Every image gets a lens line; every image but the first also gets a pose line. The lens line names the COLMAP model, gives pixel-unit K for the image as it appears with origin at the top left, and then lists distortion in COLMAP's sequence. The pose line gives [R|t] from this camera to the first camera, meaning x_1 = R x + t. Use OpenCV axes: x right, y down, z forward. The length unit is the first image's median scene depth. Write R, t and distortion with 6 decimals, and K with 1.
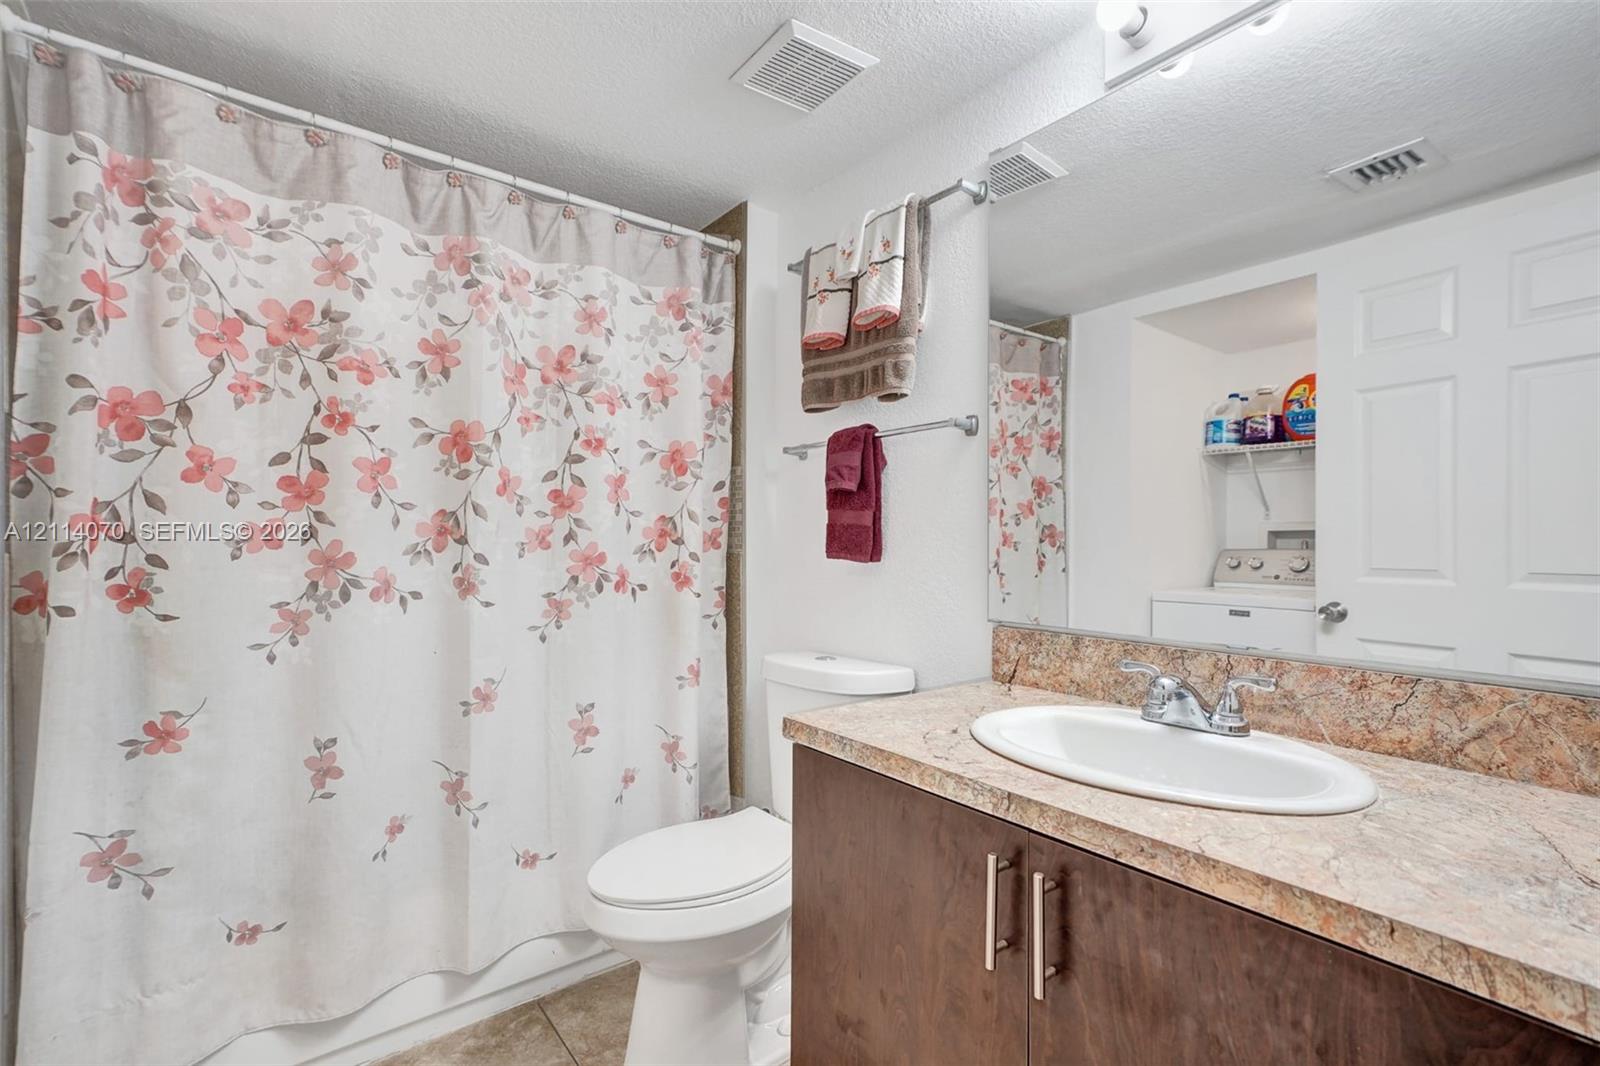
lens RADIAL K [[709.5, 0, 800.0], [0, 709.5, 533.0], [0, 0, 1]] dist [-0.001258, -0.000122]
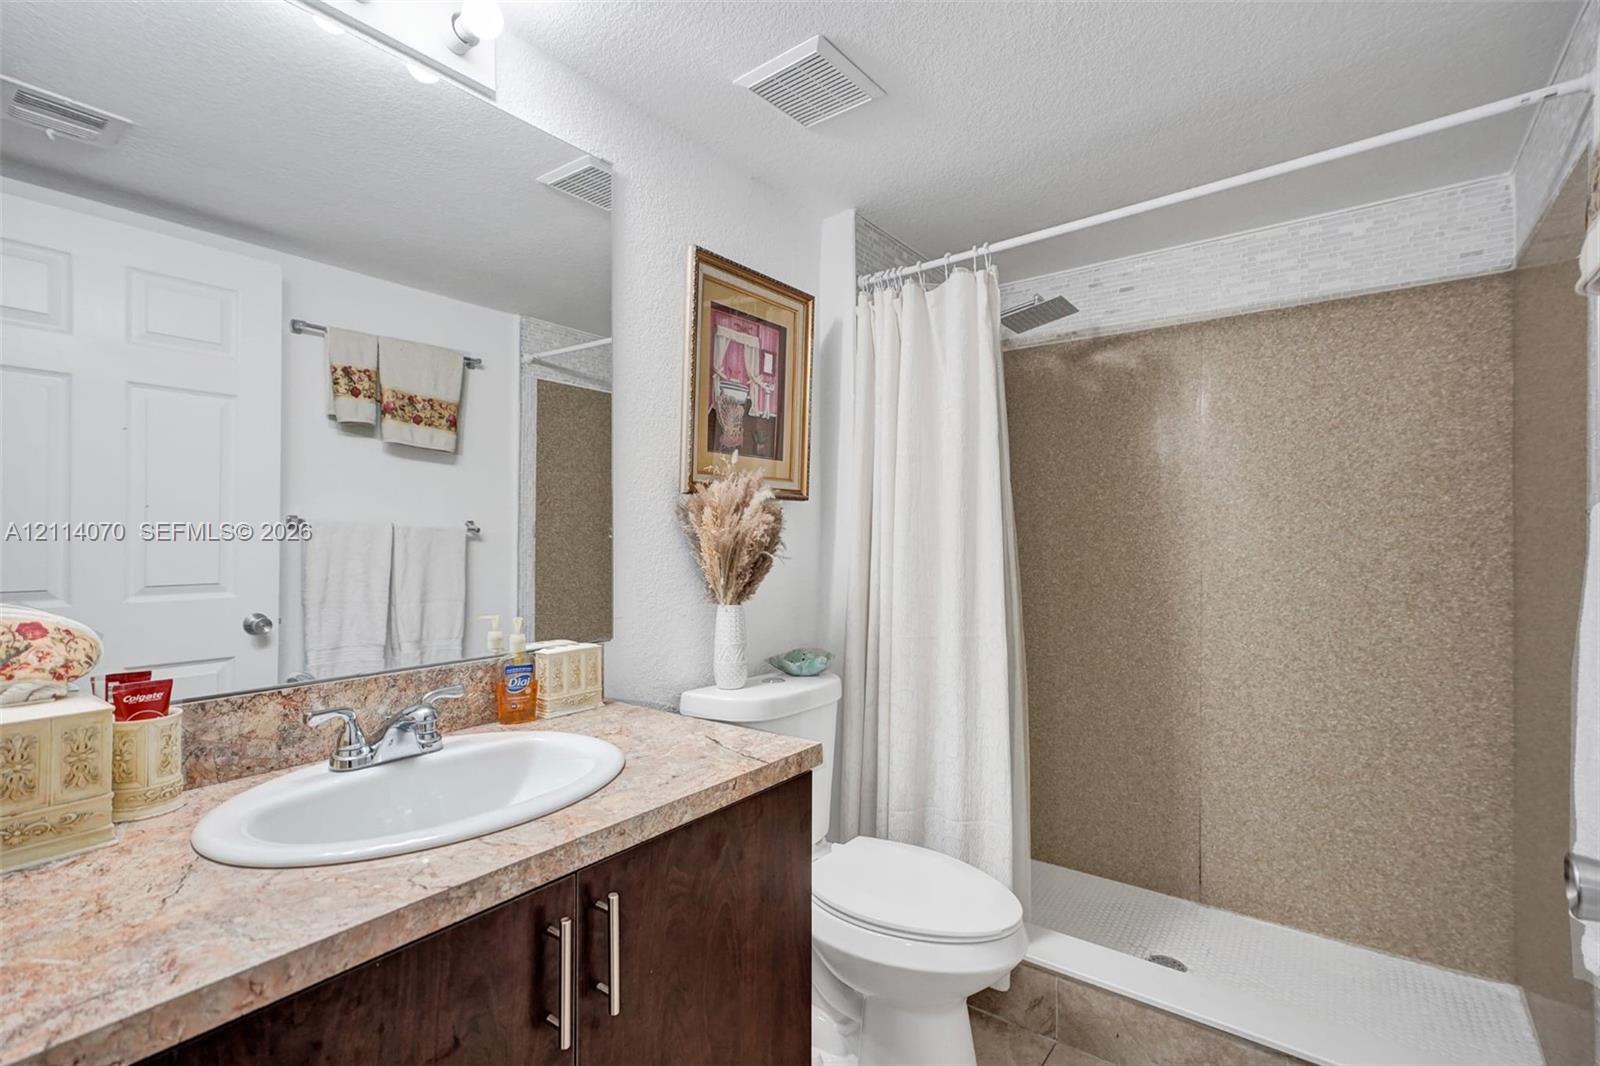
lens RADIAL K [[709.5, 0, 800.0], [0, 709.5, 533.0], [0, 0, 1]] dist [-0.001258, -0.000122]
pose [[-0.254025, 0.025185, 0.966870, -0.445301], [0.000394, 0.999664, -0.025936, 0.012215], [-0.967197, -0.006208, -0.253950, 0.708941]]
